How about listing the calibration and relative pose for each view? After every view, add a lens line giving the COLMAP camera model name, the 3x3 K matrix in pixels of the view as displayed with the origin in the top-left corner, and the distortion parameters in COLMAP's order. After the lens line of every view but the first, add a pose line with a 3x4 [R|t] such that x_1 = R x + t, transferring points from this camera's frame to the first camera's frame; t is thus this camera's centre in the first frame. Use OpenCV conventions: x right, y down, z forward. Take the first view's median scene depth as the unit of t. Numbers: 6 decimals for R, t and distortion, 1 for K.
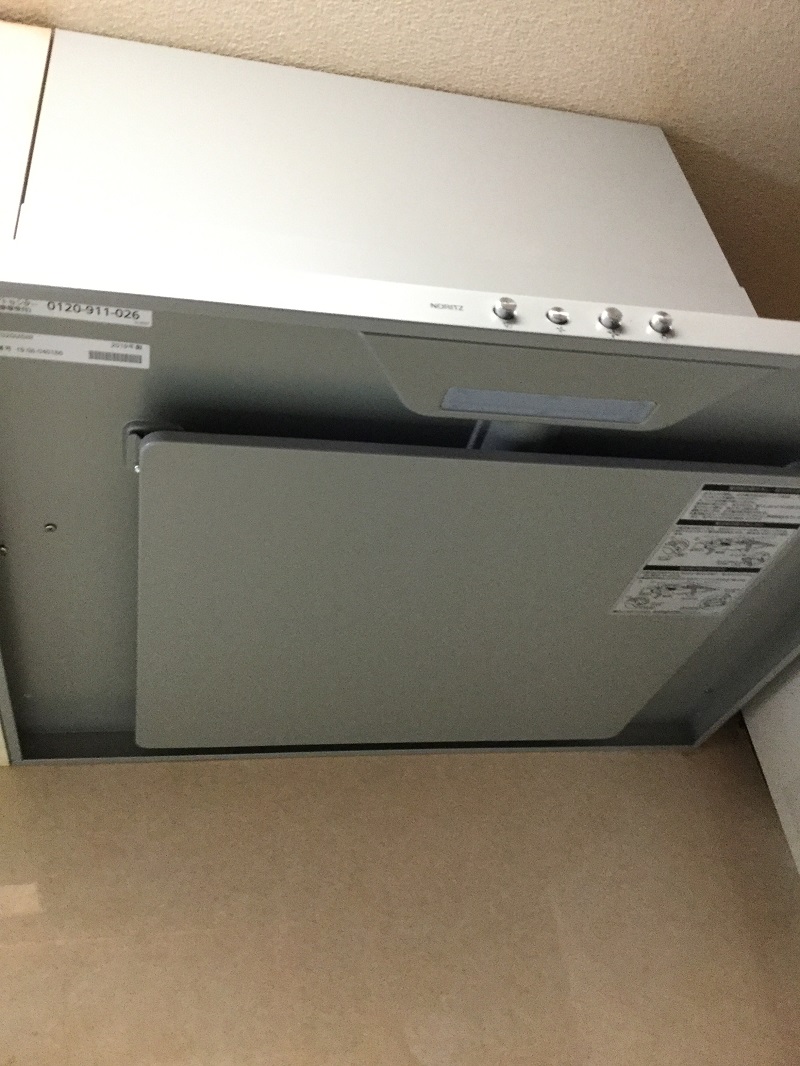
lens RADIAL K [[984.8, 0, 400.0], [0, 984.8, 533.0], [0, 0, 1]] dist [-0.018628, -0.016970]
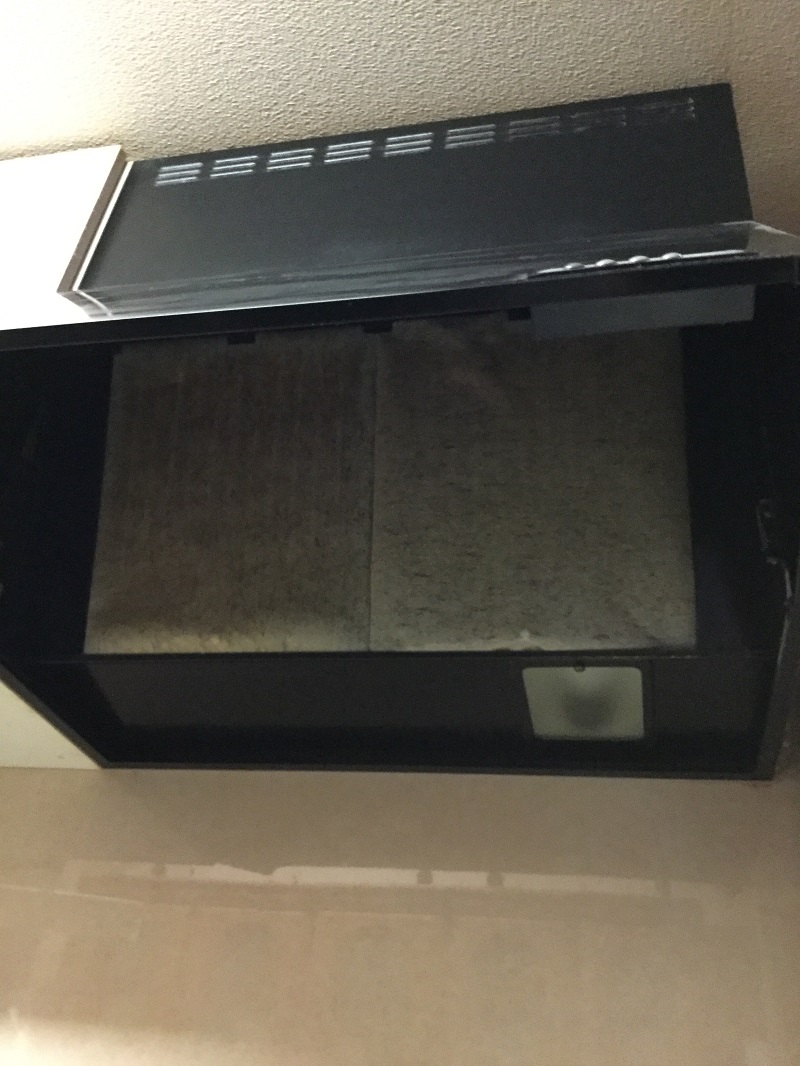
lens RADIAL K [[984.8, 0, 400.0], [0, 984.8, 533.0], [0, 0, 1]] dist [-0.018628, -0.016970]
pose [[0.879956, -0.073342, -0.469360, 0.438859], [0.061452, 0.997283, -0.040625, 0.031598], [0.471064, 0.006905, 0.882072, 0.086996]]
